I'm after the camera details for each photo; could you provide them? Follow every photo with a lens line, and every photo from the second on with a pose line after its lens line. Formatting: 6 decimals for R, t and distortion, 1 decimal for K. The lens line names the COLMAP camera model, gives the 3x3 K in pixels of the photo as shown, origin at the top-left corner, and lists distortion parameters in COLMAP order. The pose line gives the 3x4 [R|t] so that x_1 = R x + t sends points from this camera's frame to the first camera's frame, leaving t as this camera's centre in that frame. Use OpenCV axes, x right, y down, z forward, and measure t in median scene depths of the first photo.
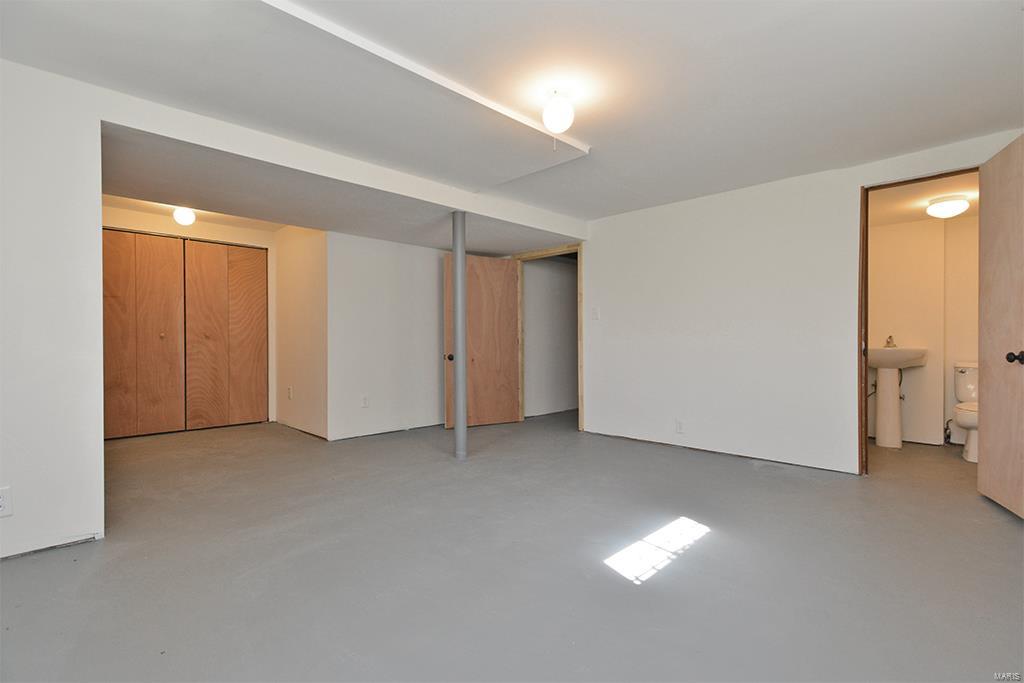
lens RADIAL K [[479.5, 0, 522.1], [0, 479.5, 343.6], [0, 0, 1]] dist [0.025161, -0.009117]
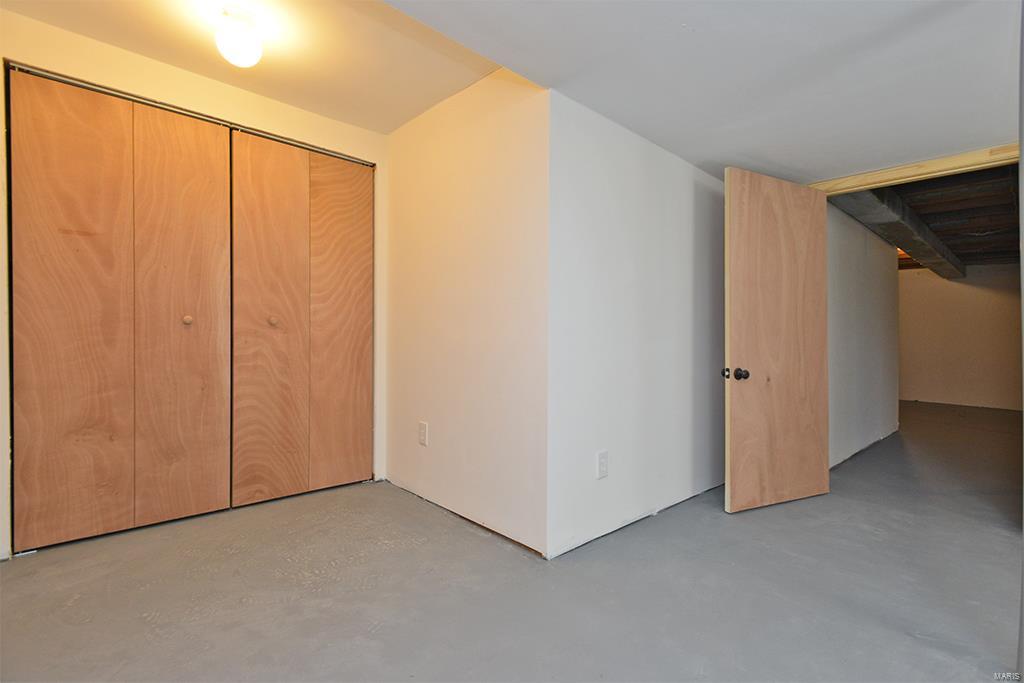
lens RADIAL K [[479.5, 0, 522.1], [0, 479.5, 343.6], [0, 0, 1]] dist [0.025161, -0.009117]
pose [[0.999646, 0.010328, -0.024511, -0.371032], [-0.010216, 0.999937, 0.004712, 0.001410], [0.024558, -0.004460, 0.999688, 0.491049]]
